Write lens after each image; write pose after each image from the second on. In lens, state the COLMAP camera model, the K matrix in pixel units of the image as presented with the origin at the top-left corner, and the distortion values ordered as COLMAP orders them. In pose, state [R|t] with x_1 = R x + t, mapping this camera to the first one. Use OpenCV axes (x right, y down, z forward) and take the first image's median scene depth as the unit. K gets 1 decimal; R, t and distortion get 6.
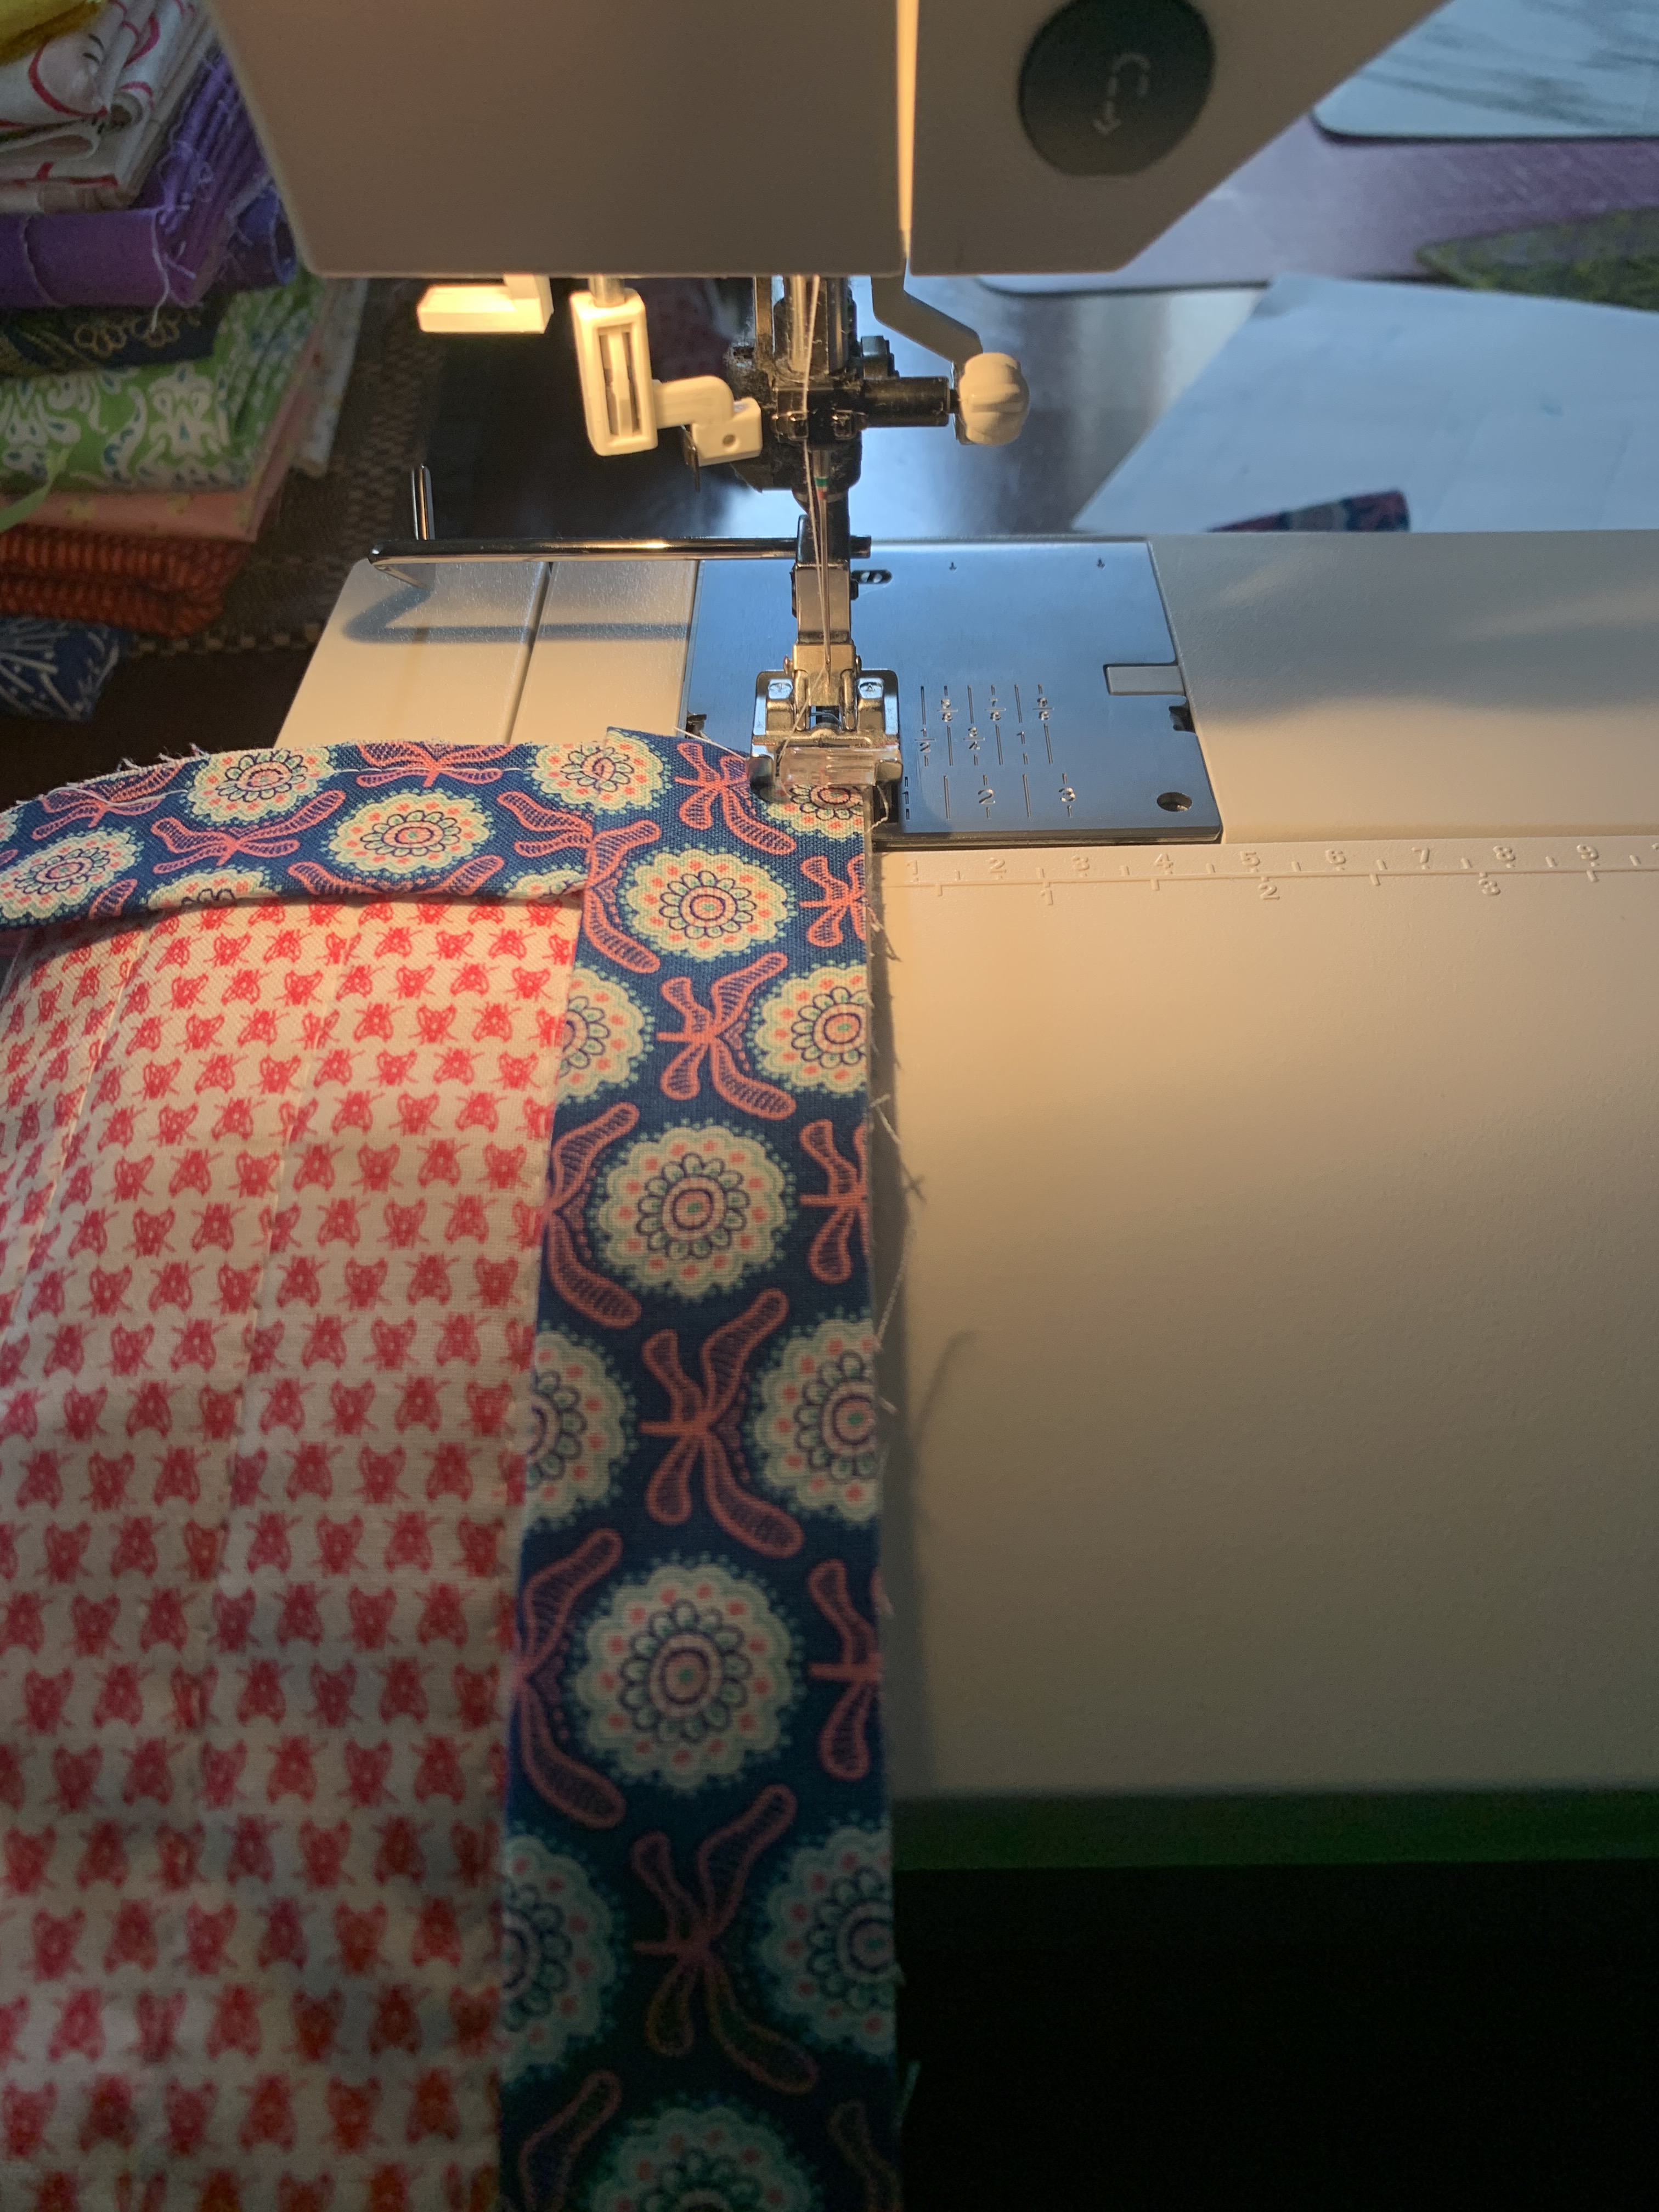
lens RADIAL K [[1847.2, 0, 845.1], [0, 1847.2, 1103.9], [0, 0, 1]] dist [0.018141, -0.035183]
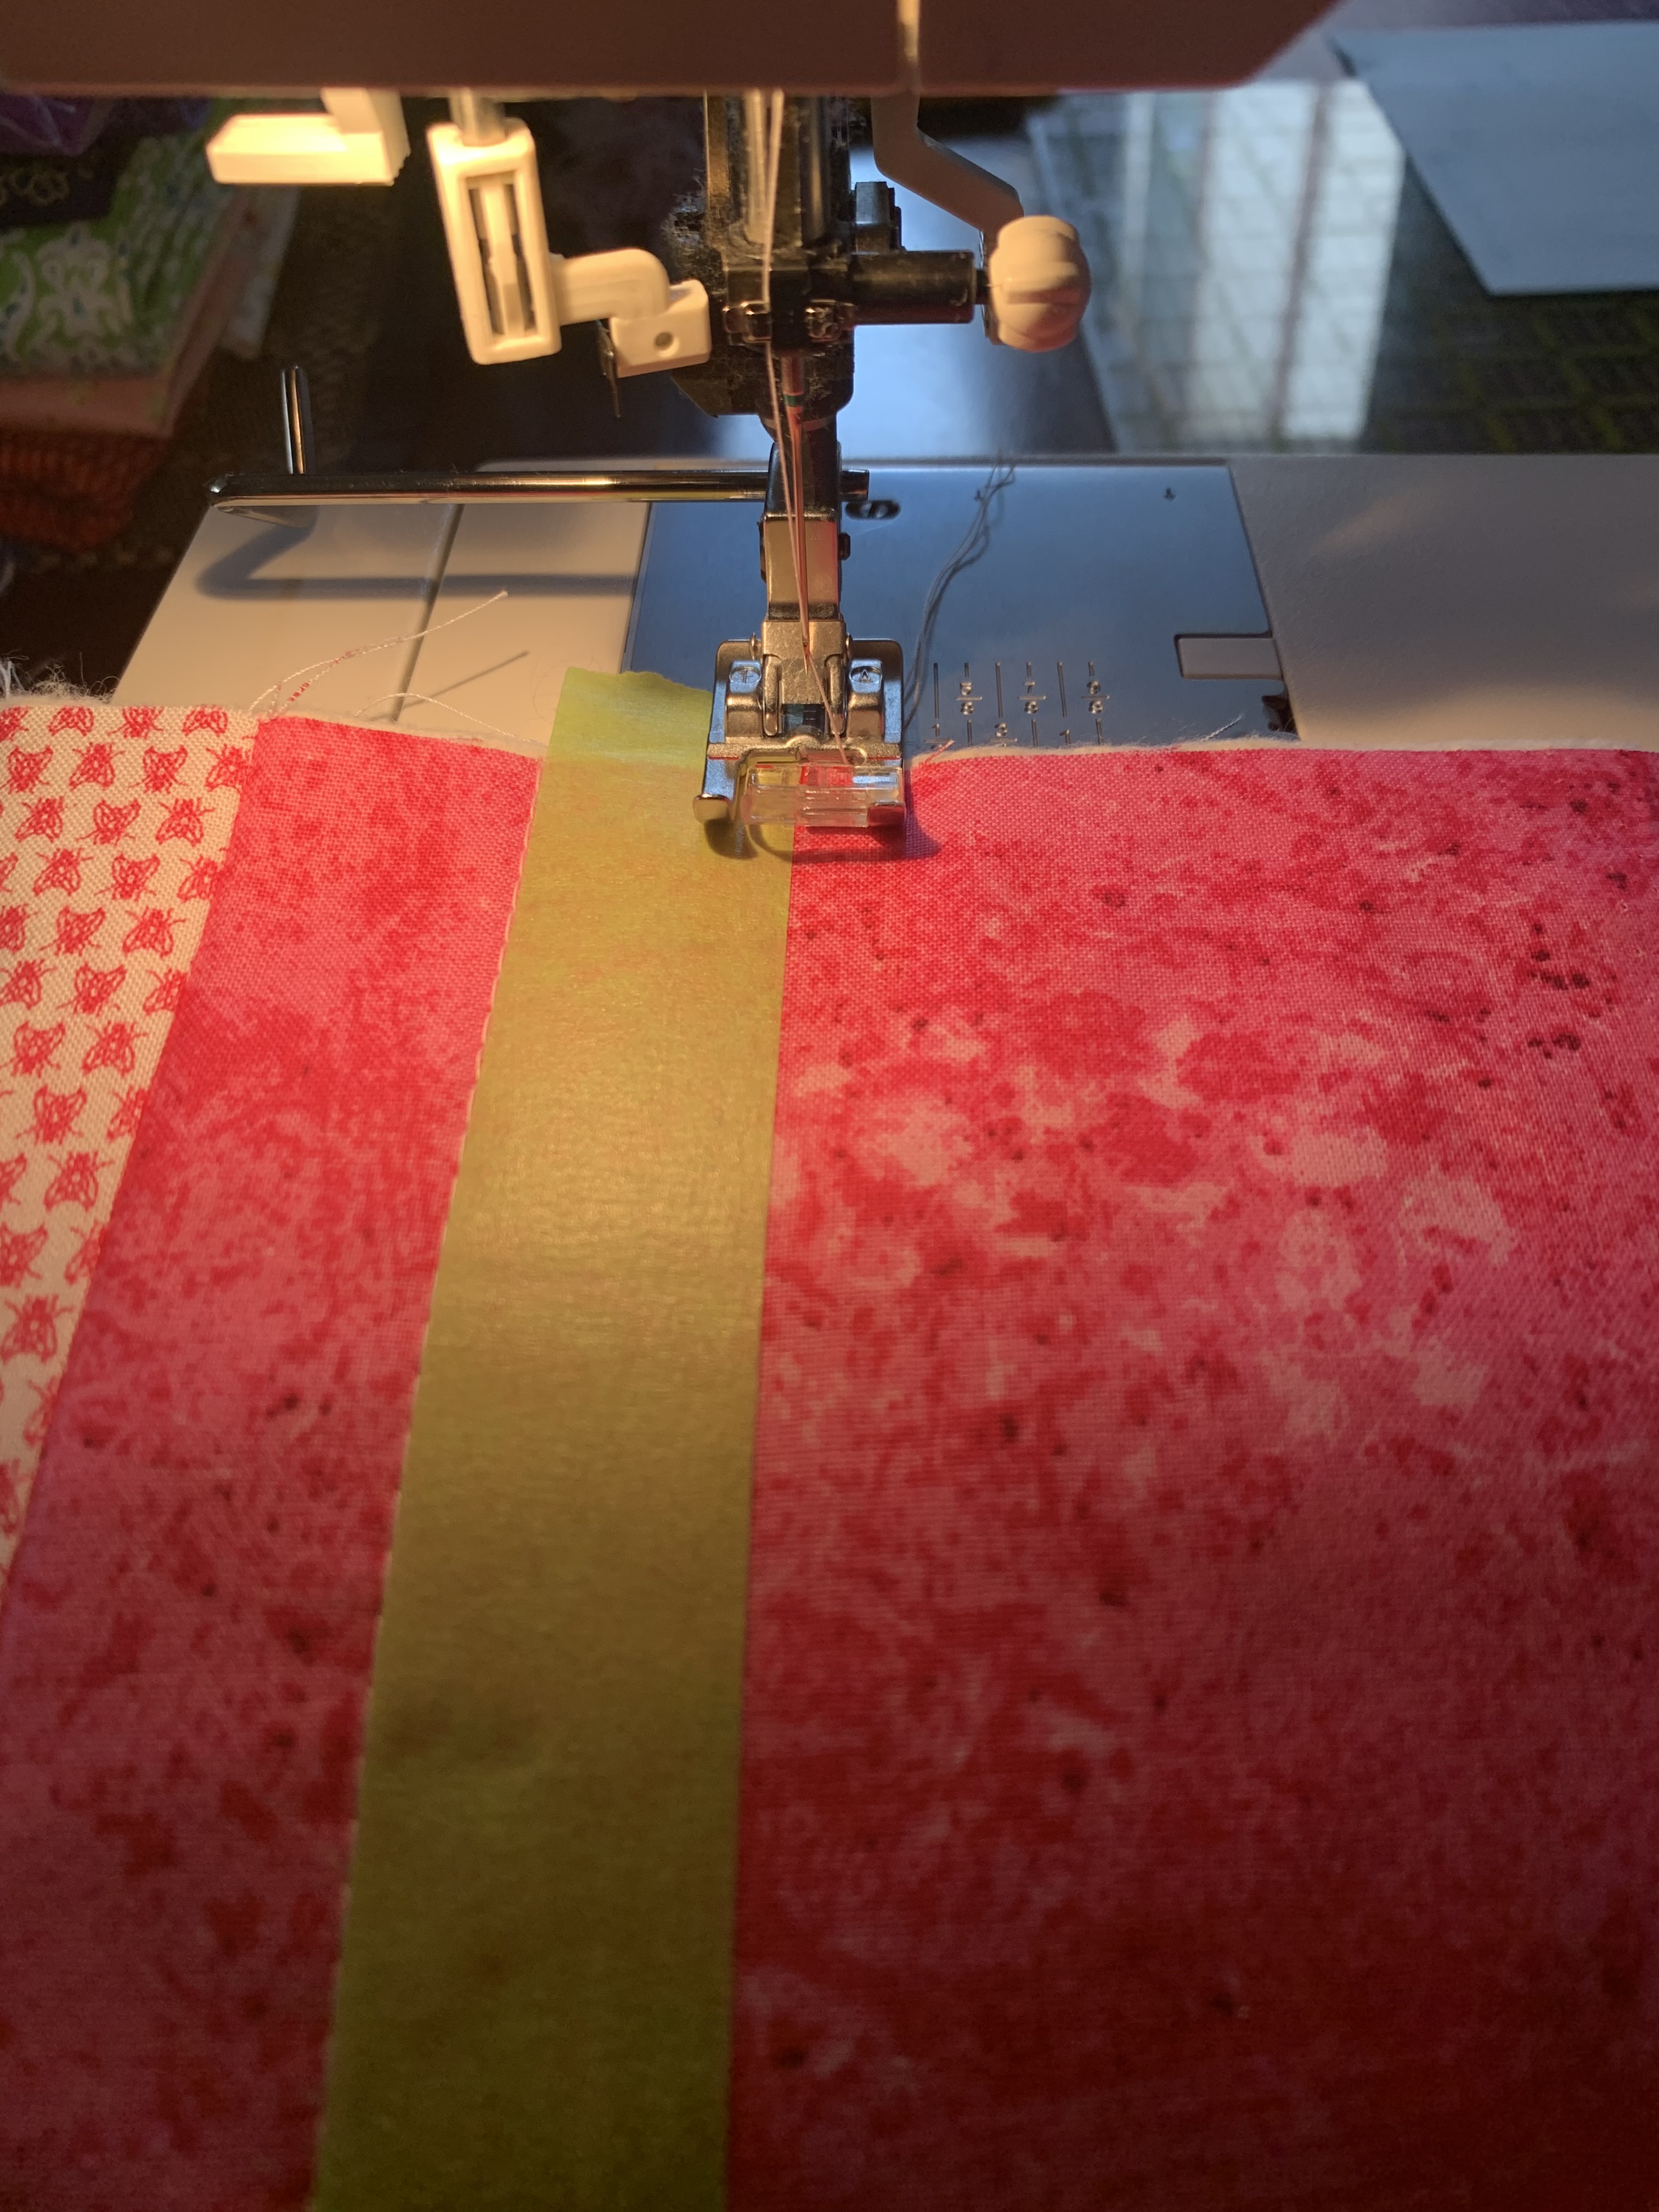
lens RADIAL K [[1847.2, 0, 841.8], [0, 1847.2, 1129.7], [0, 0, 1]] dist [0.018141, -0.035183]
pose [[0.999862, 0.010517, -0.012856, 0.016458], [-0.009533, 0.997192, 0.074282, -0.102954], [0.013601, -0.074149, 0.997154, 0.252032]]
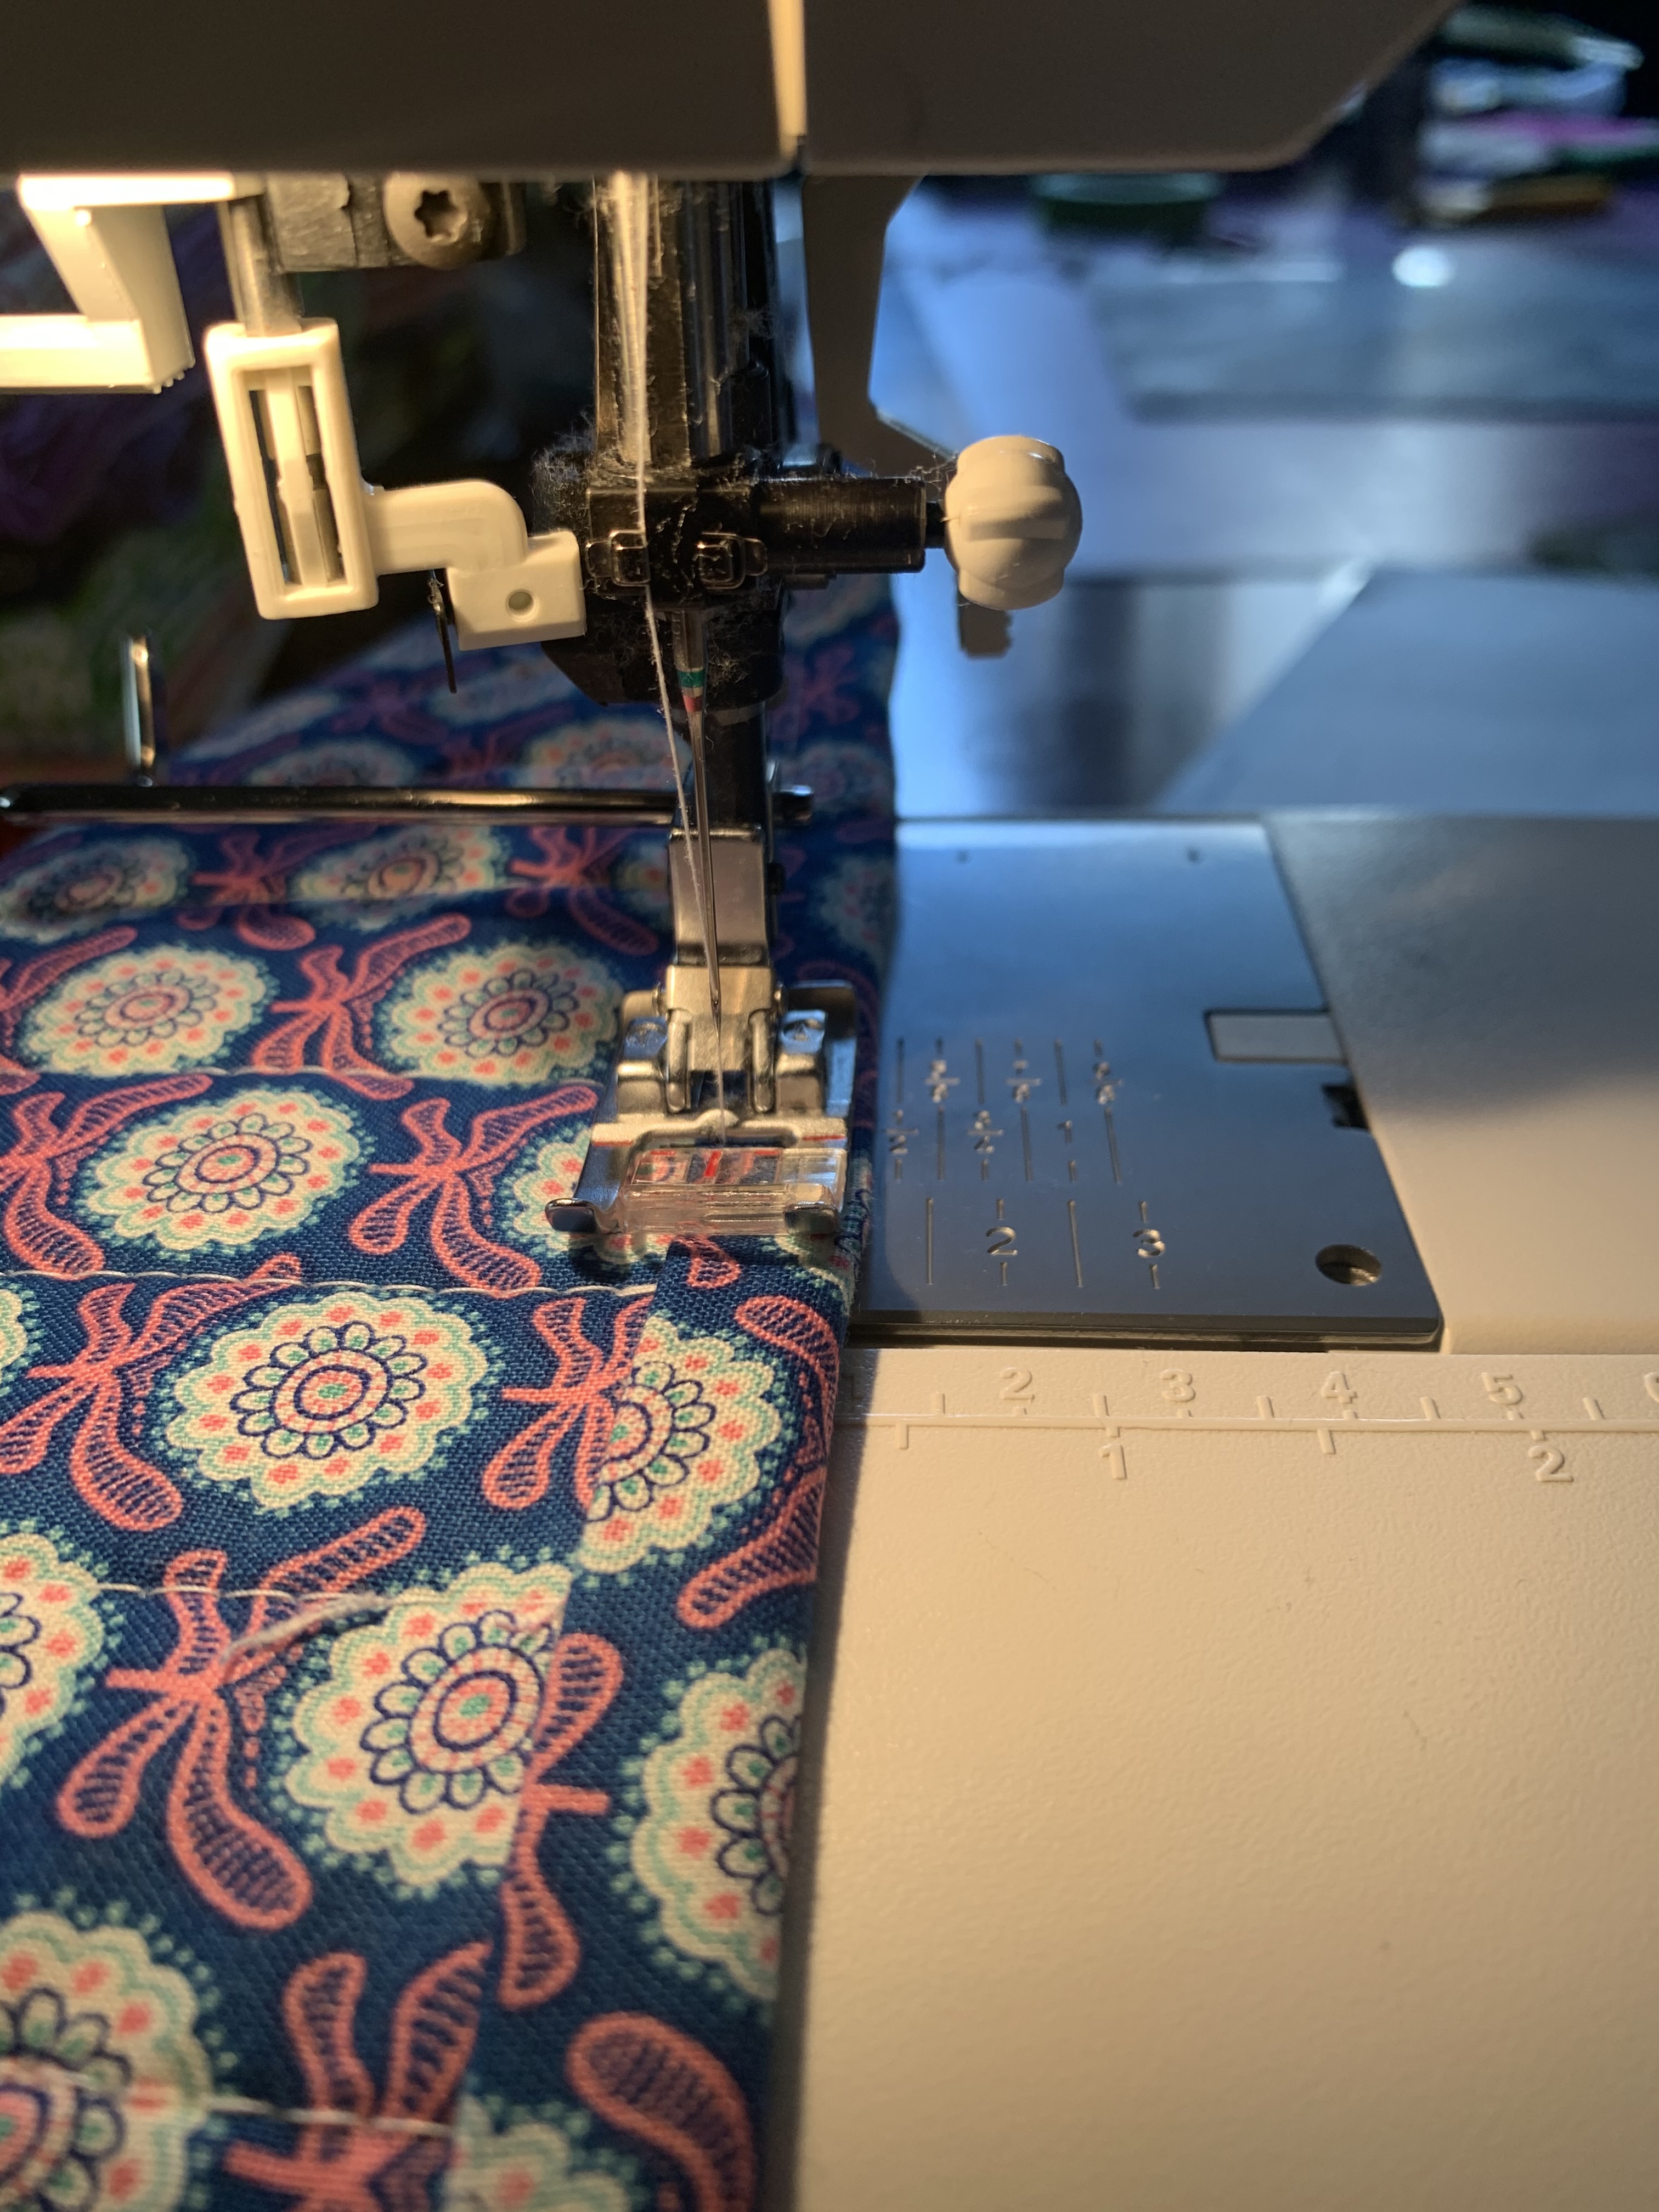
lens RADIAL K [[1847.2, 0, 826.6], [0, 1847.2, 1088.2], [0, 0, 1]] dist [0.018141, -0.035183]
pose [[0.998834, 0.022597, -0.042668, 0.048770], [-0.029530, 0.985071, -0.169599, -0.120759], [0.038199, 0.170661, 0.984589, 0.461545]]
